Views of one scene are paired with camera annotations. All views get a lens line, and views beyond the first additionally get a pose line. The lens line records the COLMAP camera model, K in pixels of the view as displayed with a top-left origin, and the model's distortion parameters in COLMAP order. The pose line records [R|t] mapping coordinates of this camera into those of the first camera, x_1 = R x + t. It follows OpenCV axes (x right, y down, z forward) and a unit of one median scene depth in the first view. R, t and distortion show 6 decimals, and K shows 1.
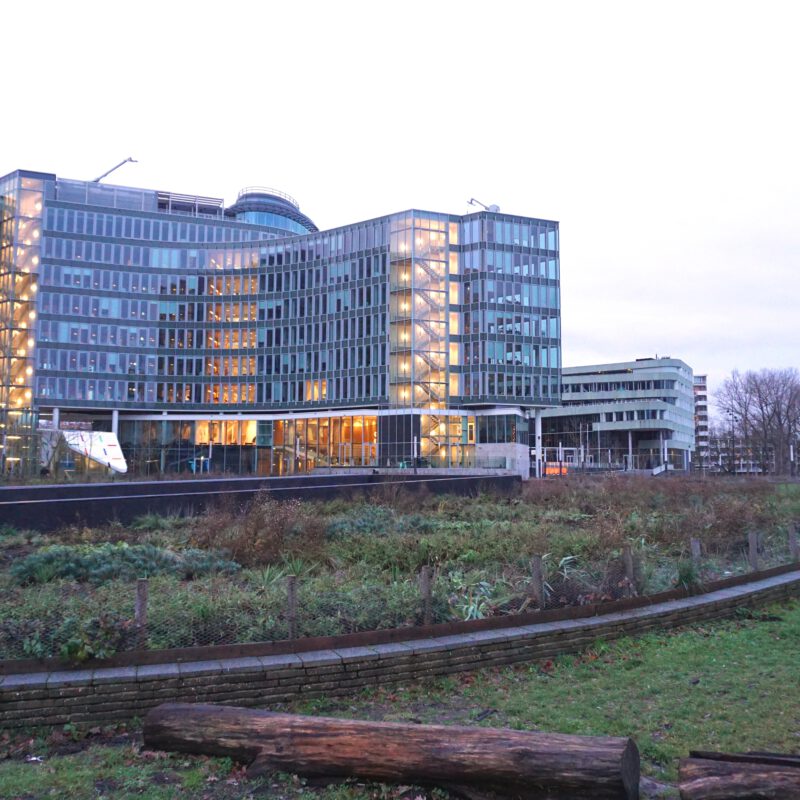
lens RADIAL K [[821.9, 0, 400.0], [0, 821.9, 400.0], [0, 0, 1]] dist [-0.058796, 0.050805]
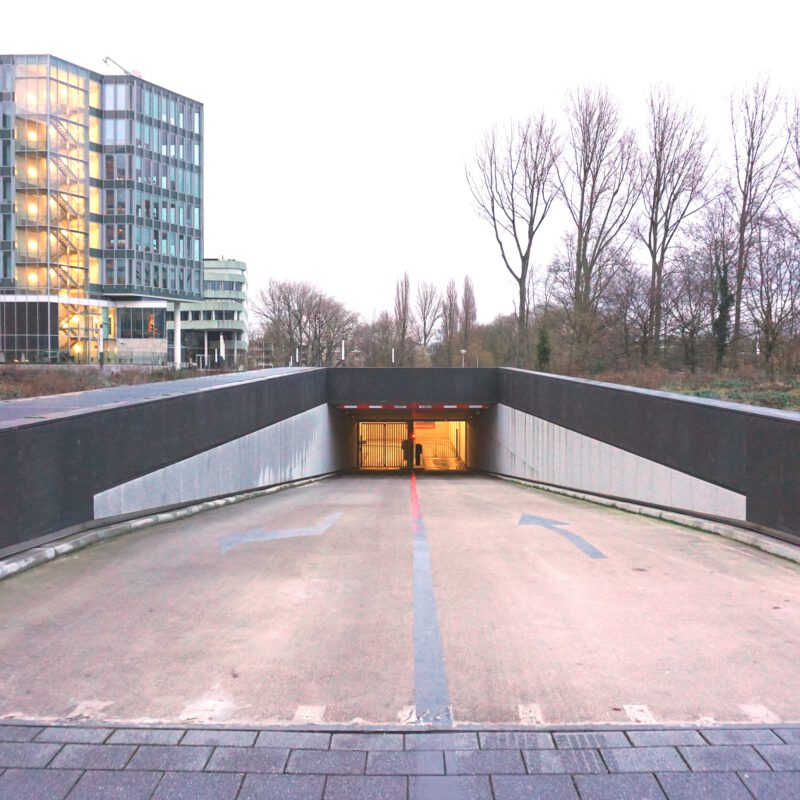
lens RADIAL K [[821.9, 0, 400.0], [0, 821.9, 400.0], [0, 0, 1]] dist [-0.058796, 0.050805]
pose [[0.786705, -0.017856, 0.617071, -0.198712], [-0.055433, 0.993500, 0.099420, 0.012630], [-0.614836, -0.112421, 0.780602, 0.092230]]
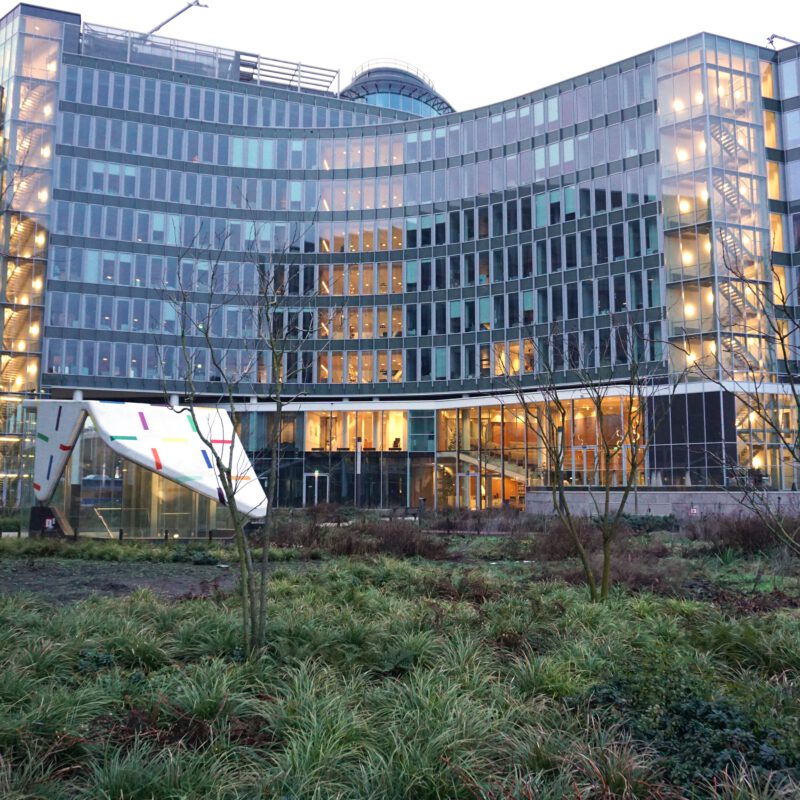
lens RADIAL K [[806.3, 0, 400.0], [0, 806.3, 400.0], [0, 0, 1]] dist [-0.066997, 0.034286]
pose [[0.999695, -0.006605, -0.023781, -0.168085], [0.006197, 0.999834, -0.017161, 0.027716], [0.023890, 0.017009, 0.999570, 0.409764]]
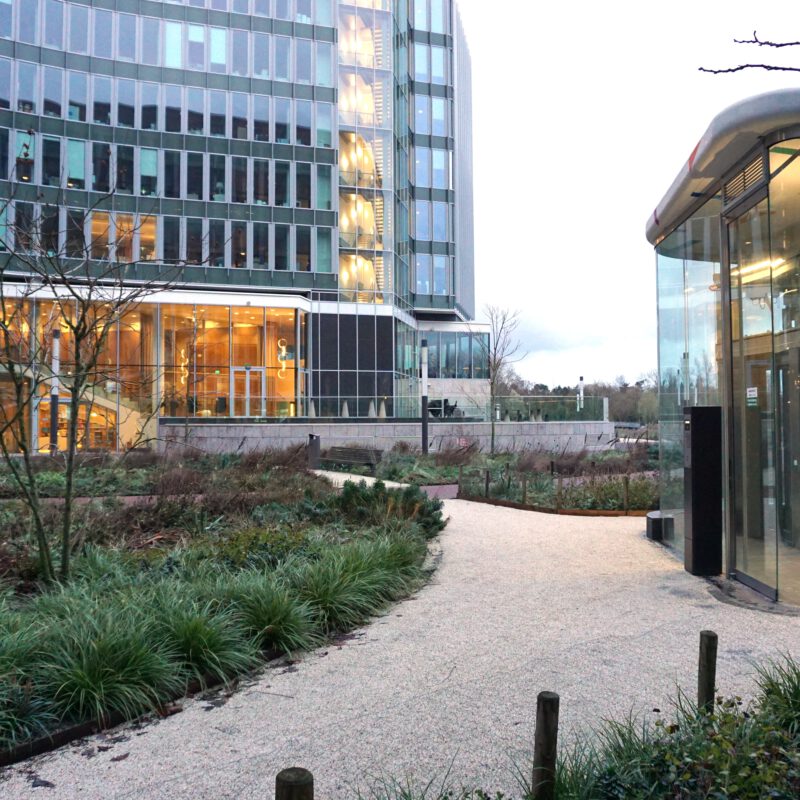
lens RADIAL K [[806.3, 0, 400.0], [0, 806.3, 400.0], [0, 0, 1]] dist [-0.066997, 0.034286]
pose [[0.540938, 0.007798, 0.841027, -0.364697], [-0.078244, 0.996087, 0.041089, 0.043060], [-0.837415, -0.088032, 0.539431, 0.640953]]
